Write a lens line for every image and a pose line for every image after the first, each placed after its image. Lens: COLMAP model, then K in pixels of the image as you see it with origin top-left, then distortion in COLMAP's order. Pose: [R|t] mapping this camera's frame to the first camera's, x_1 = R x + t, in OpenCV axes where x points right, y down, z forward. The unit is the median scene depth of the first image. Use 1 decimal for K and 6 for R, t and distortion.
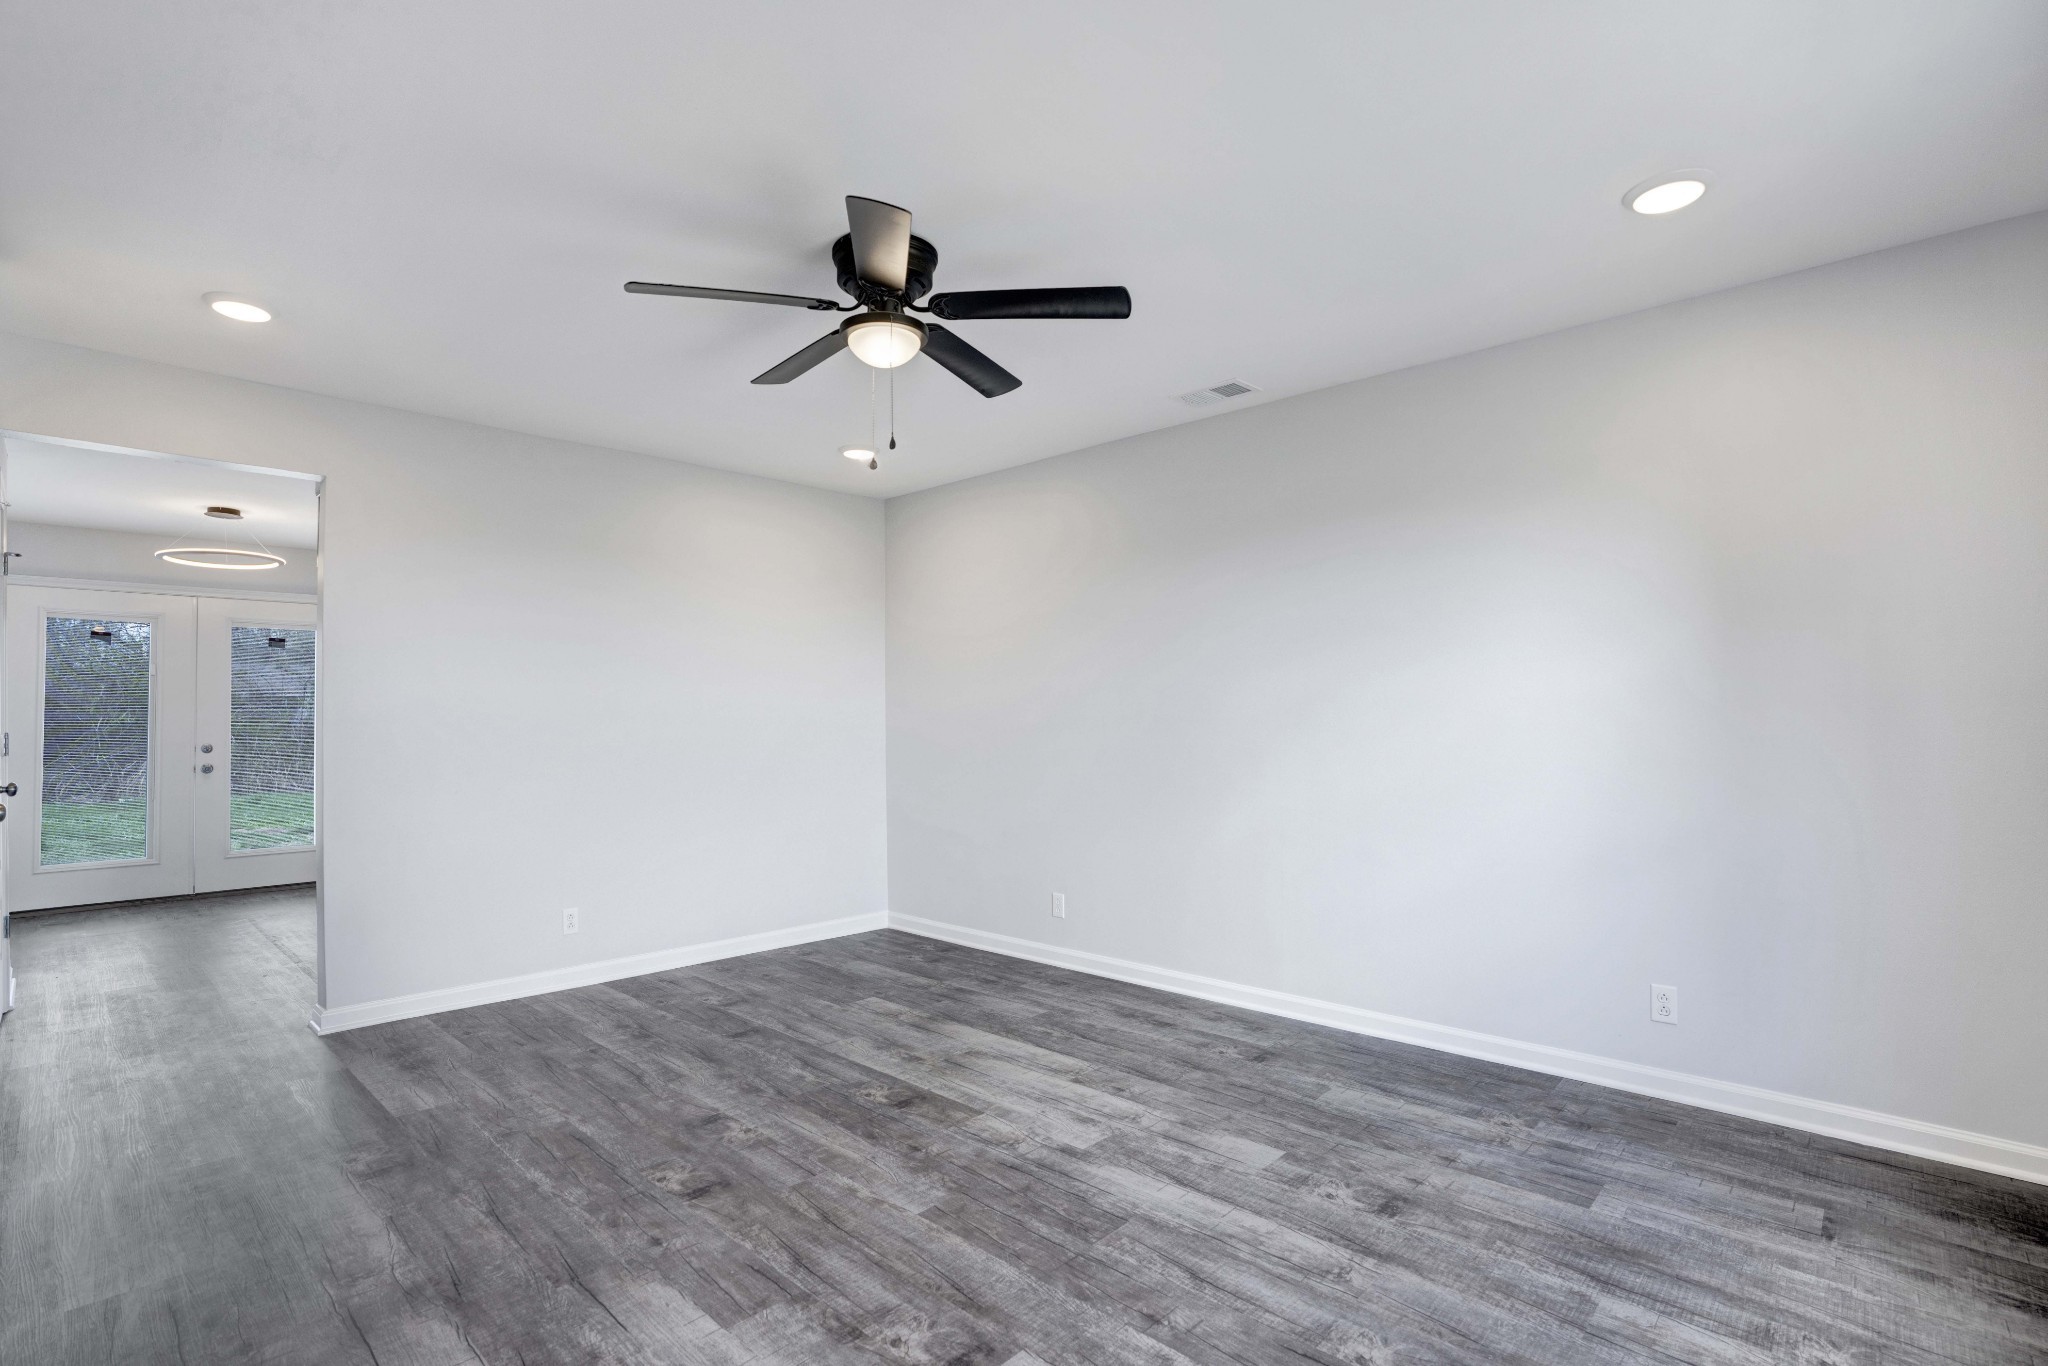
lens RADIAL K [[969.2, 0, 1016.2], [0, 969.2, 702.9], [0, 0, 1]] dist [-0.073654, 0.031012]
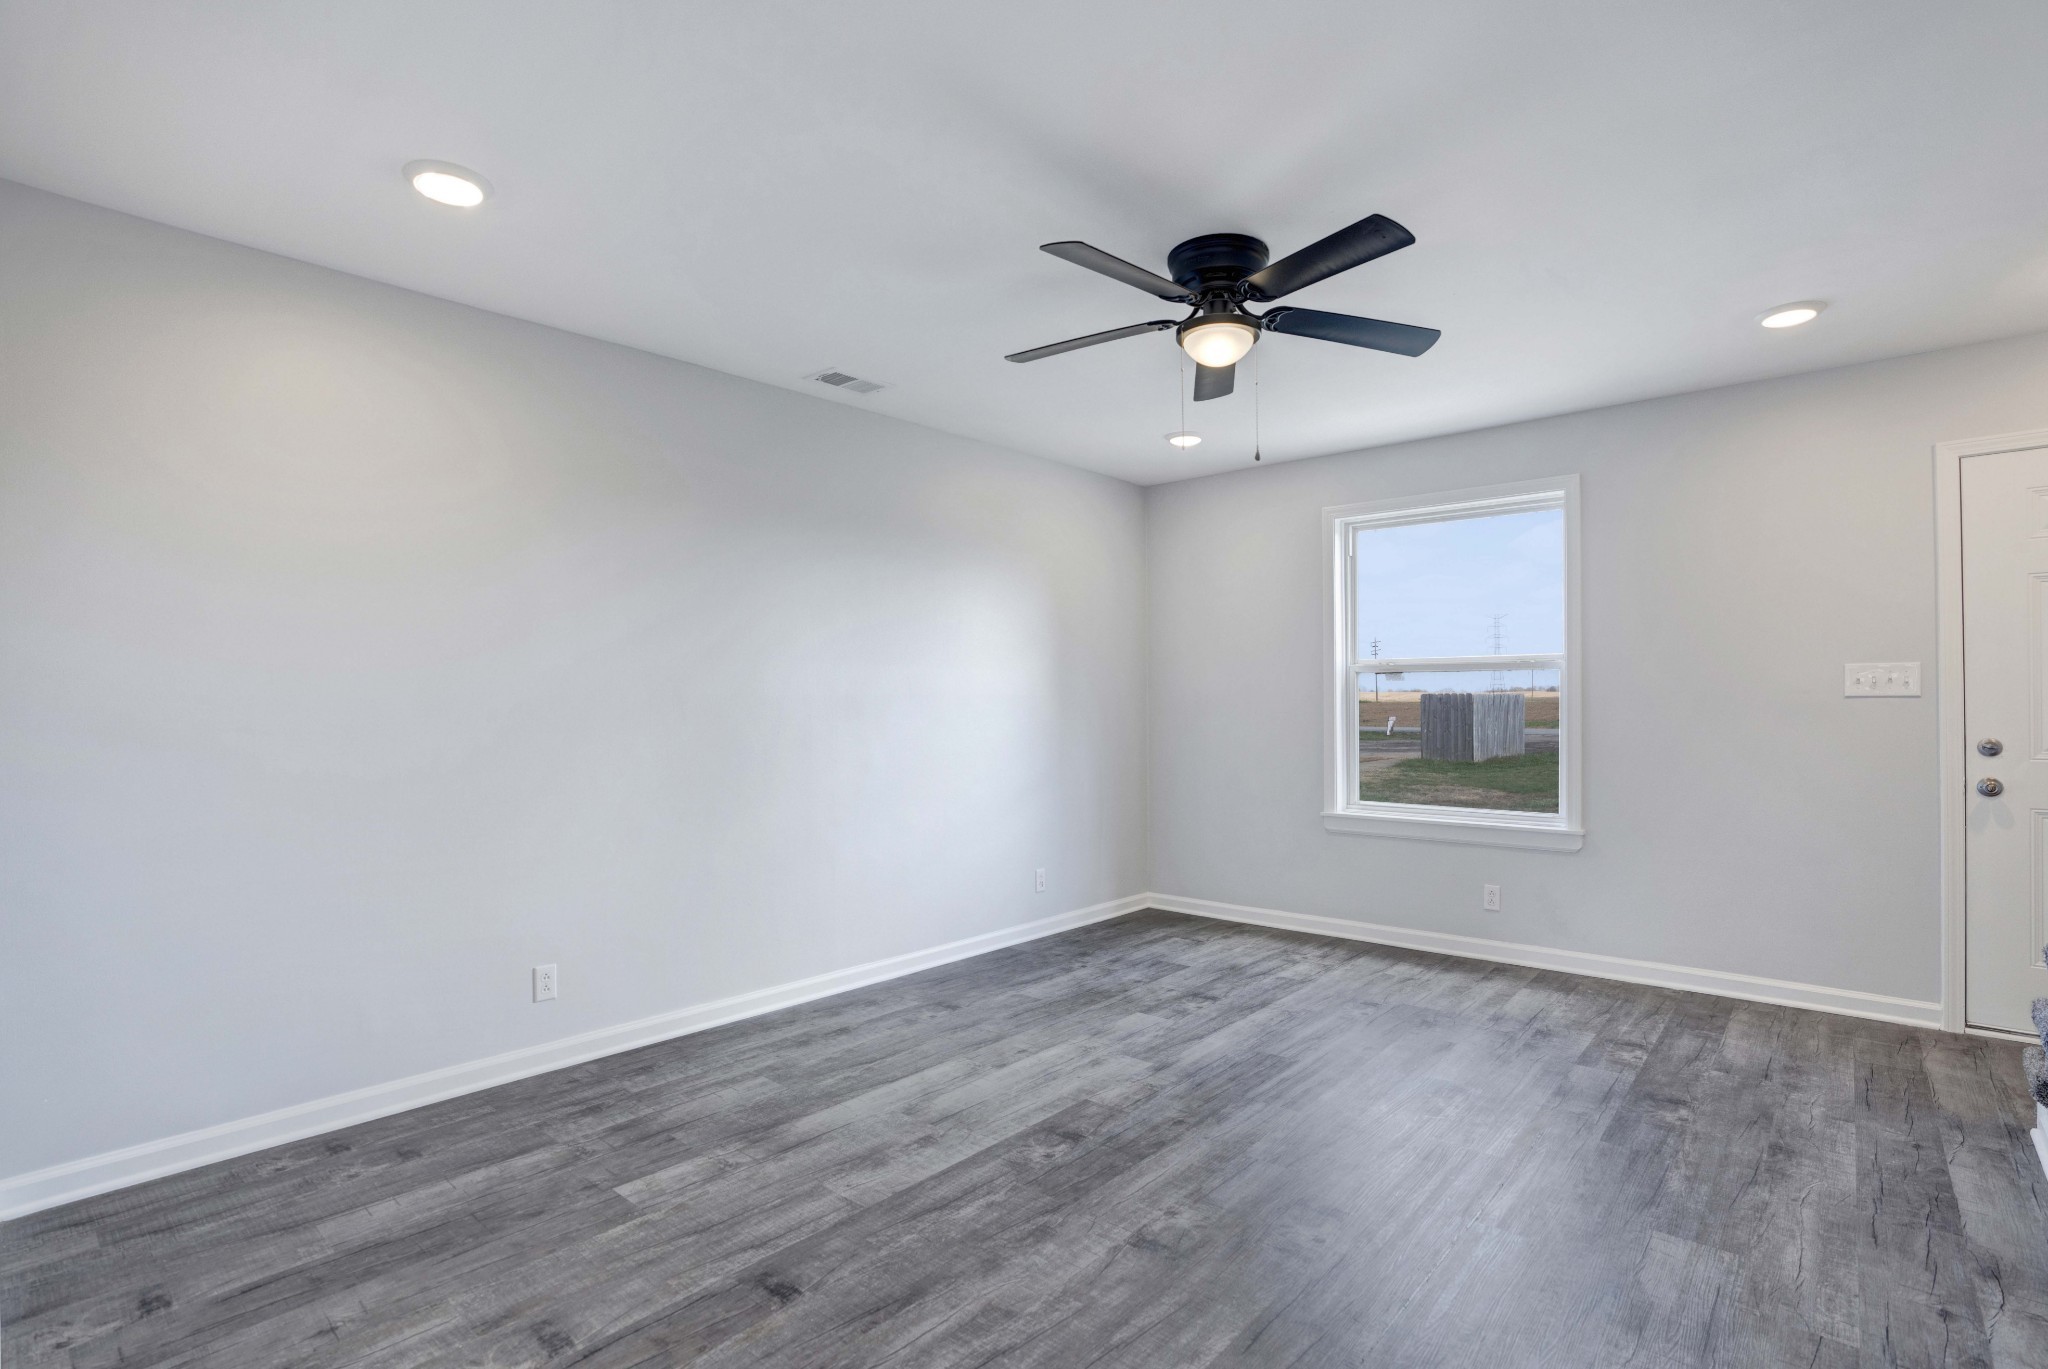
lens RADIAL K [[969.2, 0, 1016.2], [0, 969.2, 704.4], [0, 0, 1]] dist [-0.073654, 0.031012]
pose [[-0.031679, 0.009096, 0.999457, -1.090603], [-0.007784, 0.999926, -0.009347, 0.023944], [-0.999468, -0.008076, -0.031606, 1.160617]]
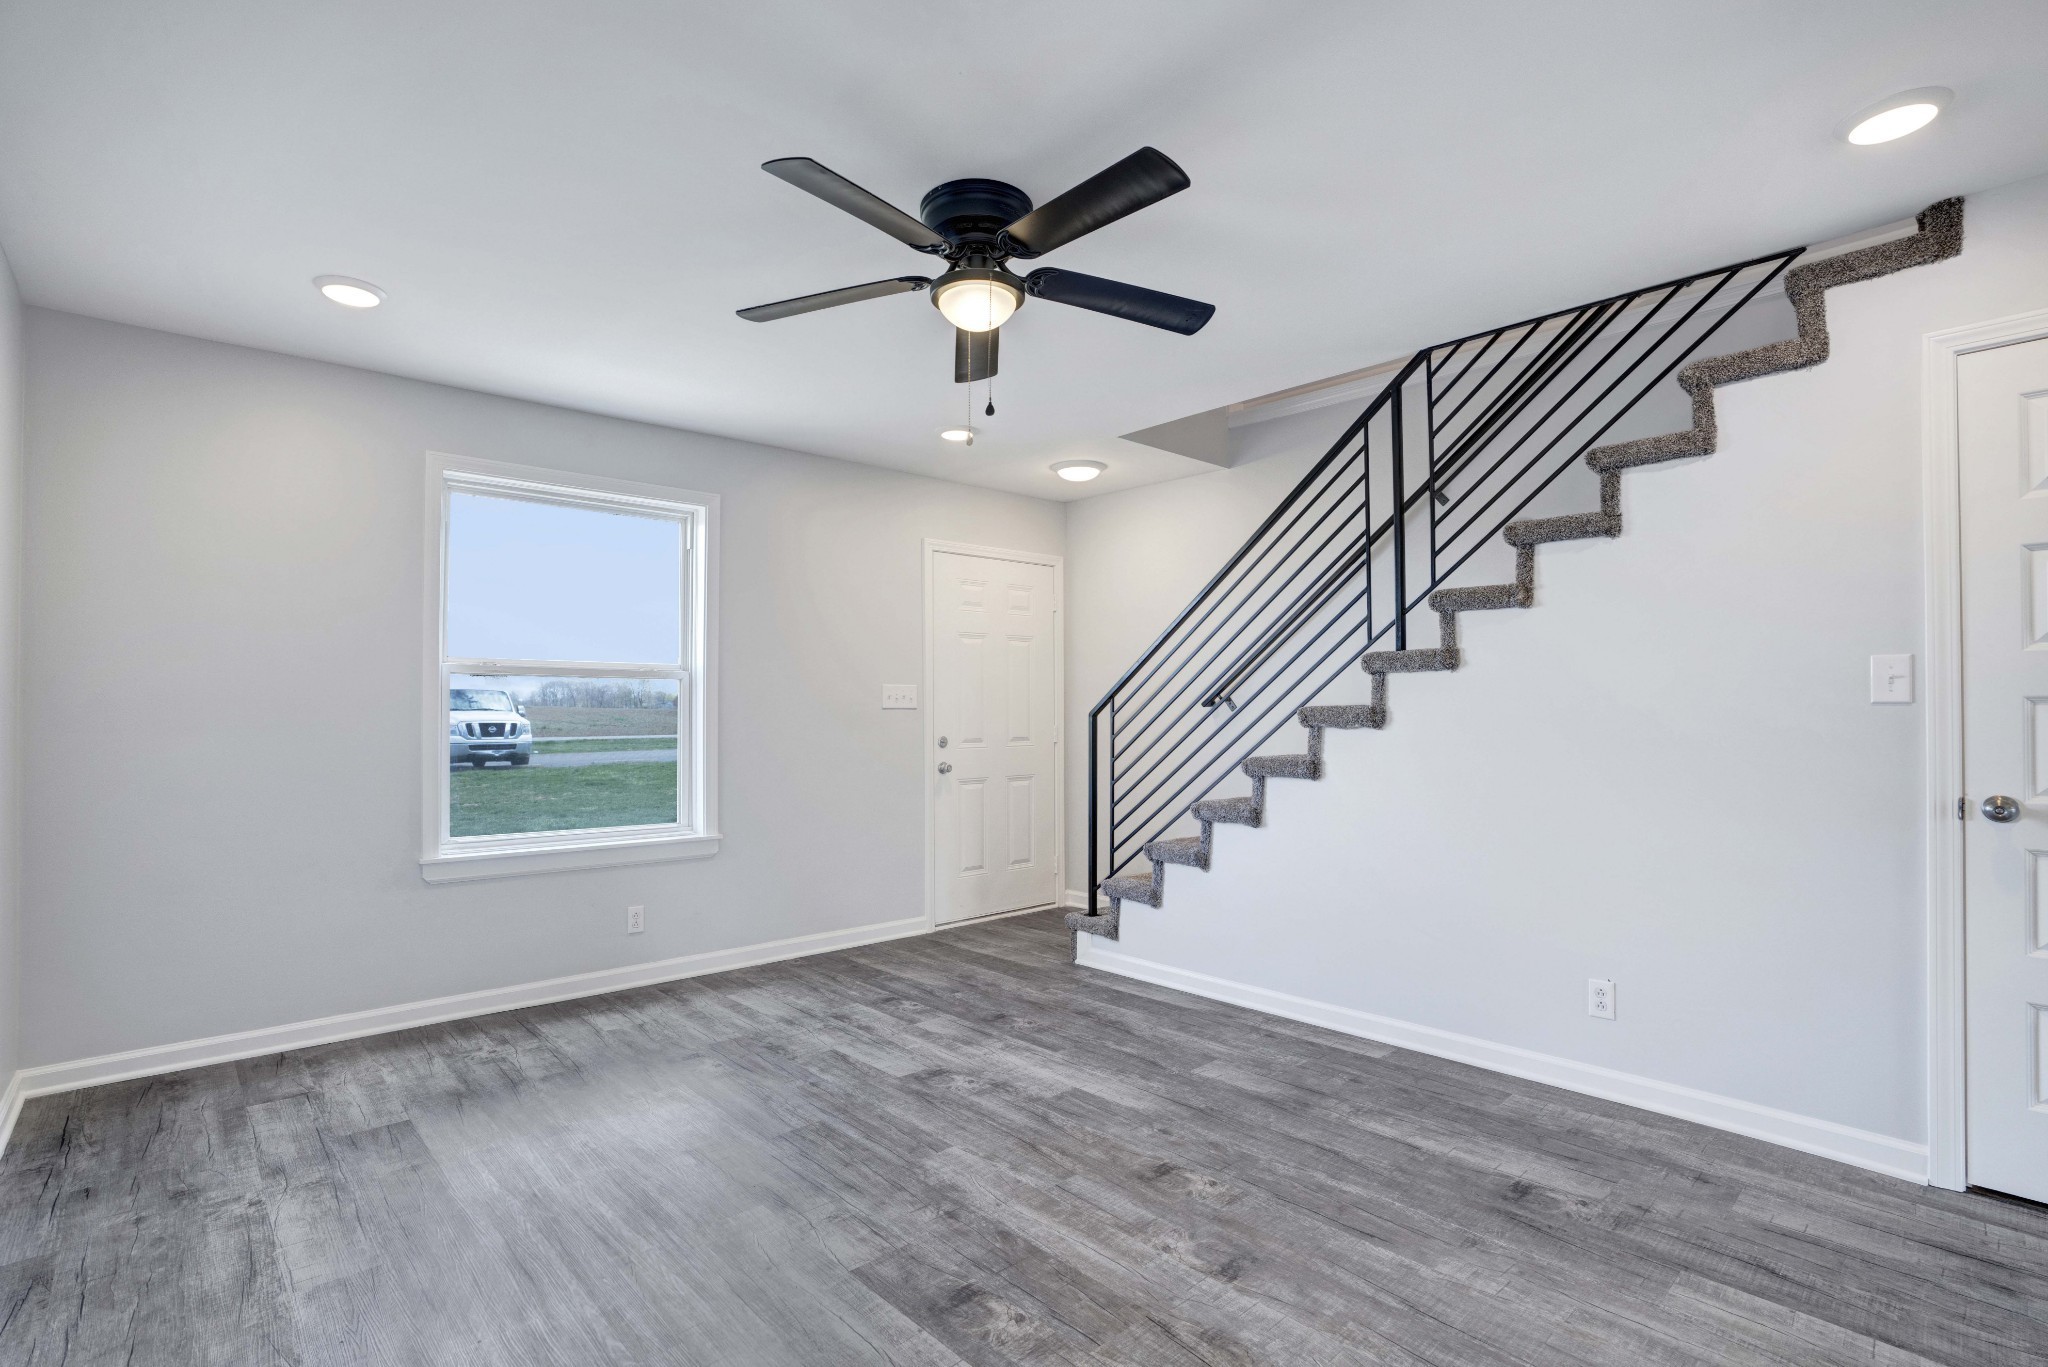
lens RADIAL K [[969.2, 0, 1016.2], [0, 969.2, 703.4], [0, 0, 1]] dist [-0.073654, 0.031012]
pose [[-0.997557, 0.010308, 0.069096, -0.218125], [0.008825, 0.999725, -0.021738, 0.025659], [-0.069301, -0.021075, -0.997373, 1.777541]]
